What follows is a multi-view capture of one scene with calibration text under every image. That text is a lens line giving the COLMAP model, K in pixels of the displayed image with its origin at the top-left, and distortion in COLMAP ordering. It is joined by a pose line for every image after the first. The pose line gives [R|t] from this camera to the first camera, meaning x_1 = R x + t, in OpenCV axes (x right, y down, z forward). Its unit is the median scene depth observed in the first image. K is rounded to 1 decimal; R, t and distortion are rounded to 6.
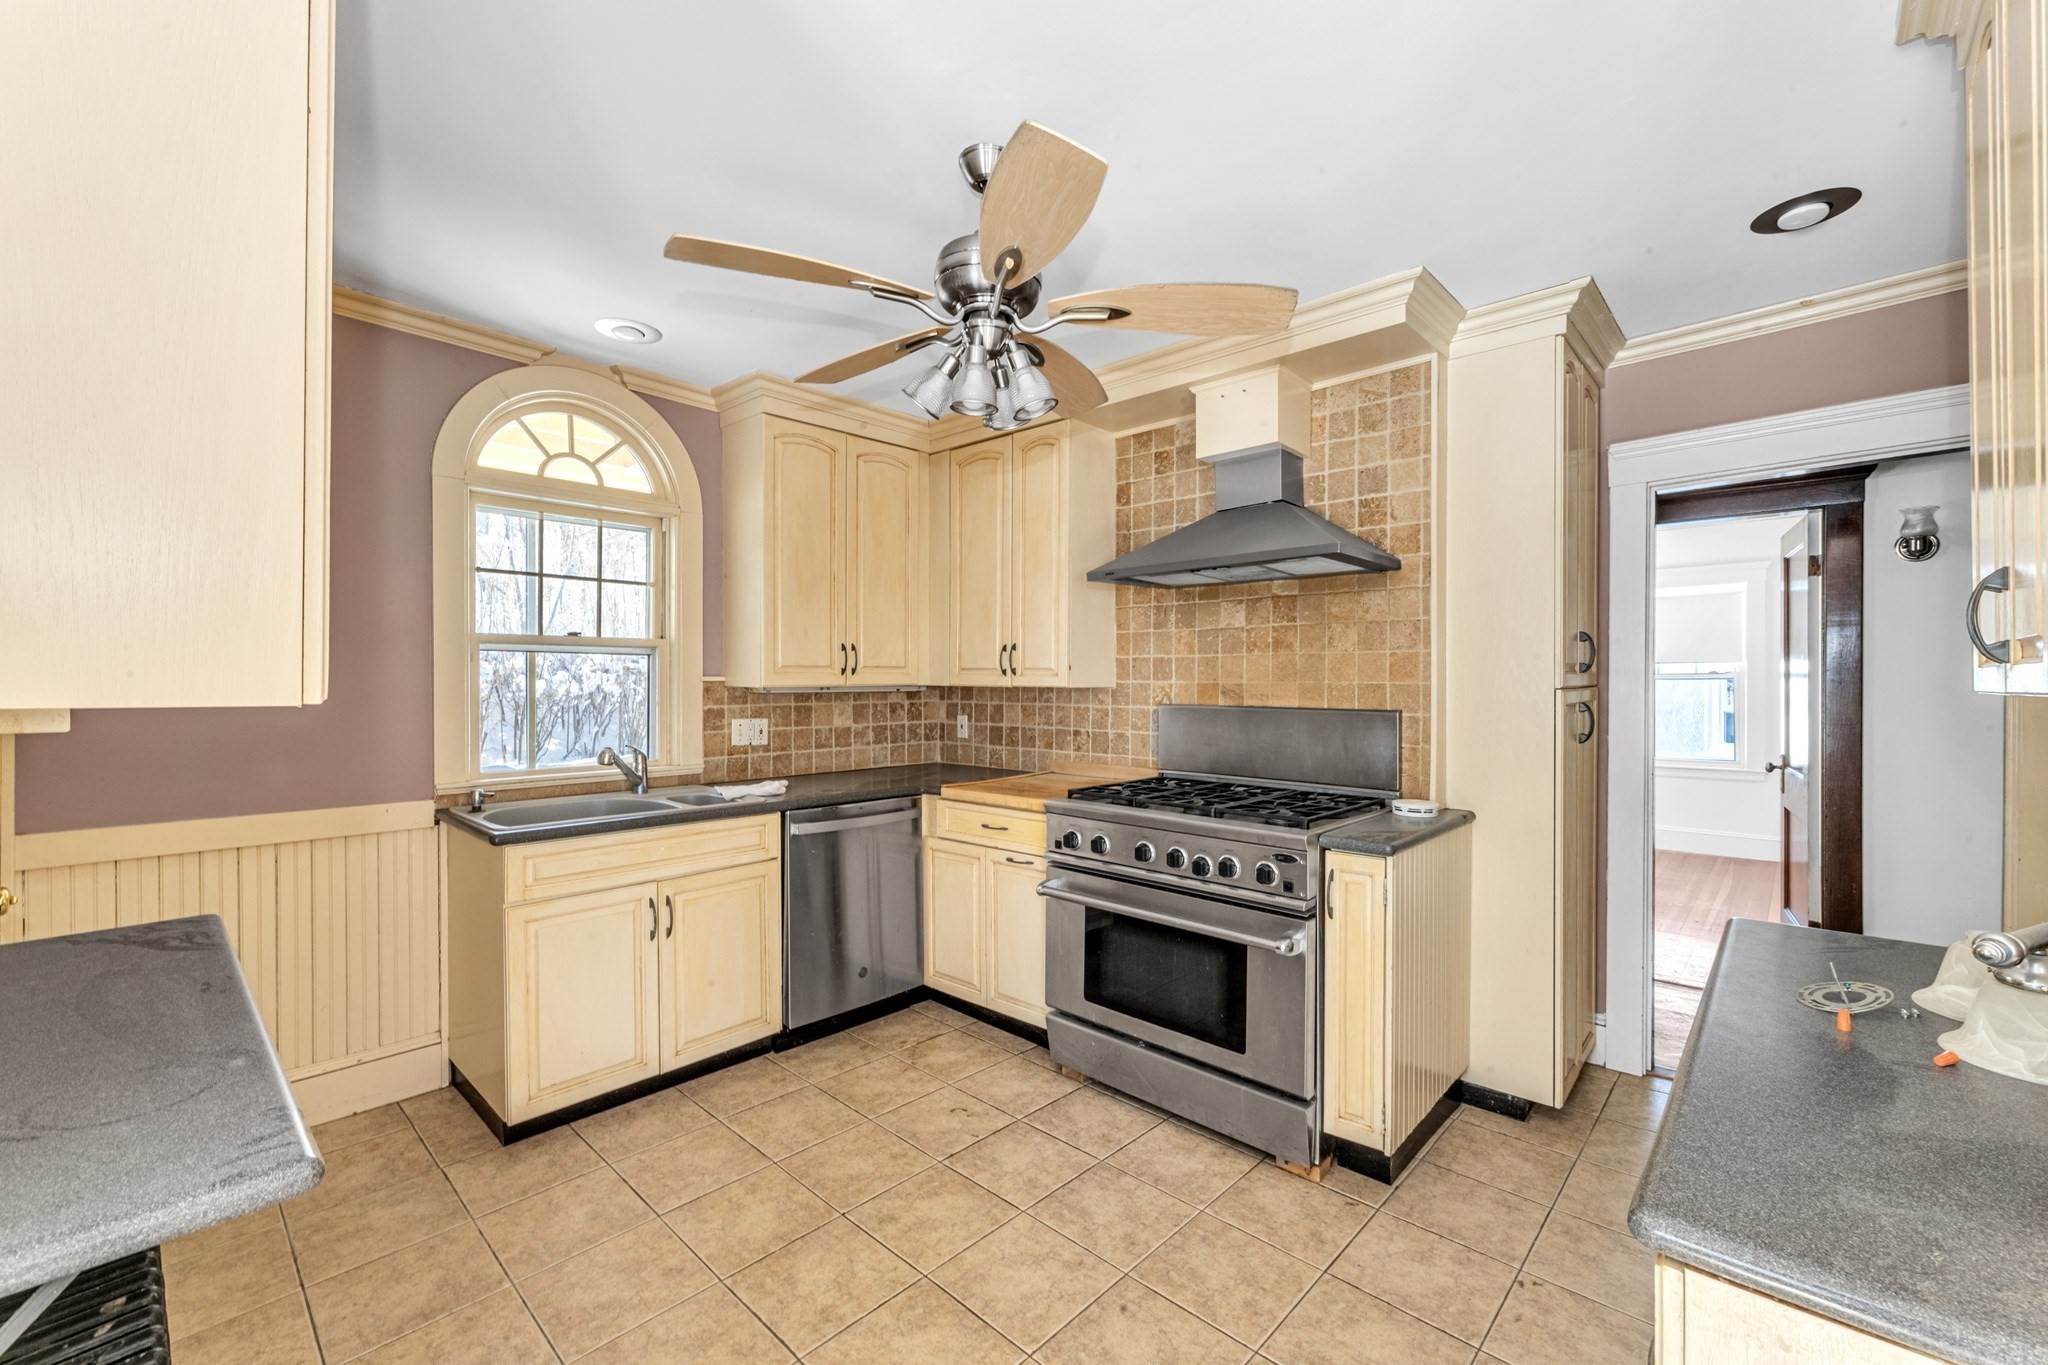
lens RADIAL K [[836.3, 0, 1037.8], [0, 836.3, 680.9], [0, 0, 1]] dist [0.002646, 0.000175]
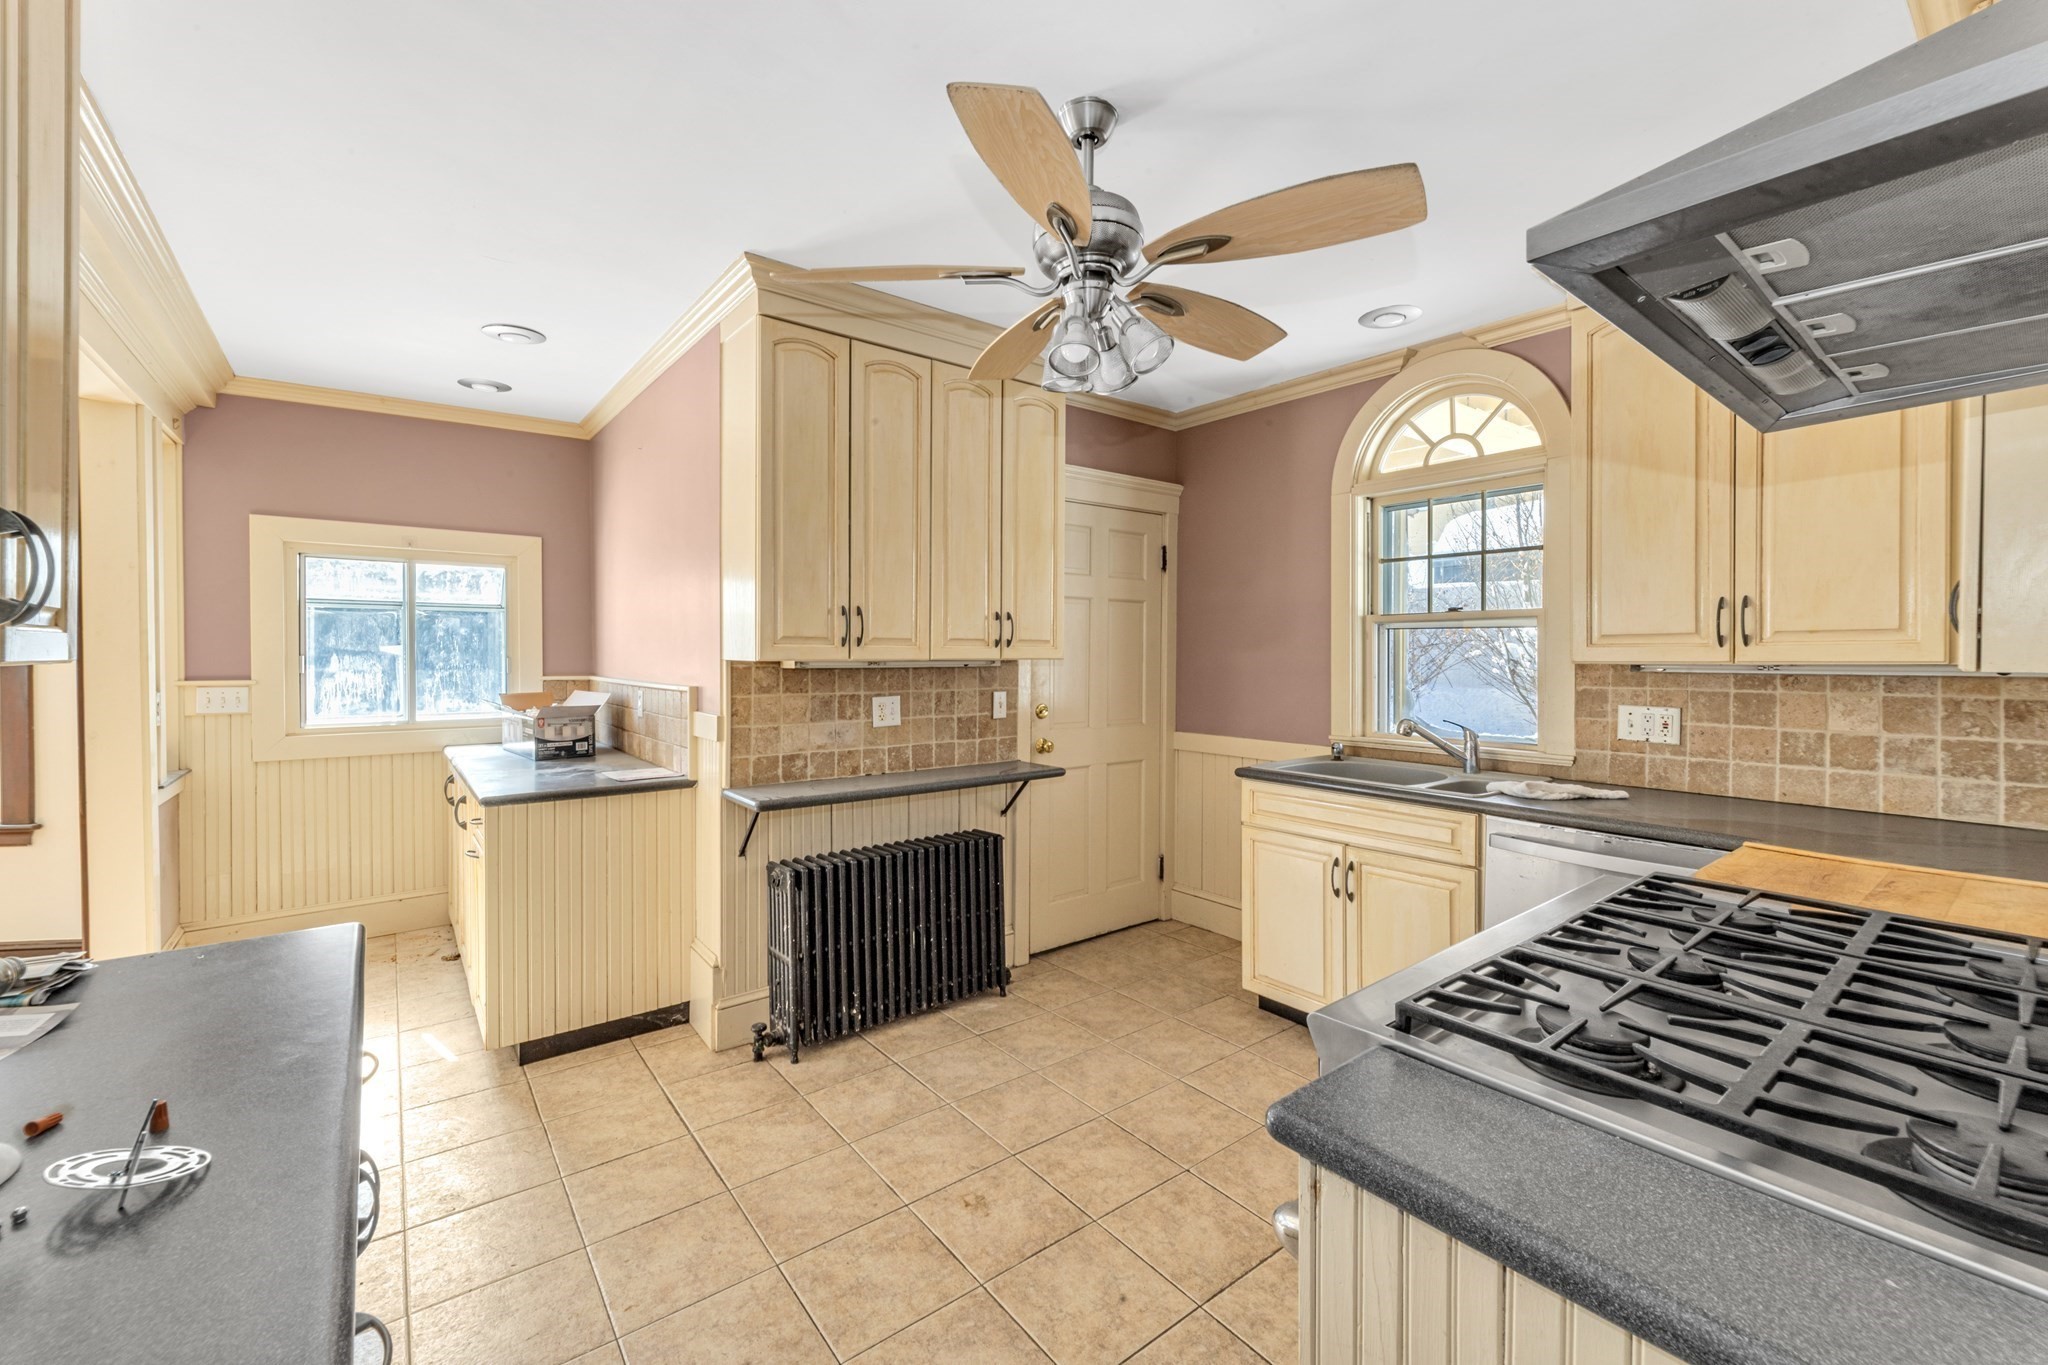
lens RADIAL K [[836.3, 0, 1028.4], [0, 836.3, 666.8], [0, 0, 1]] dist [0.002646, 0.000175]
pose [[-0.163857, 0.002664, -0.986481, 0.523987], [-0.013464, 0.999897, 0.004936, 0.015162], [0.986392, 0.014091, -0.163804, 0.632645]]
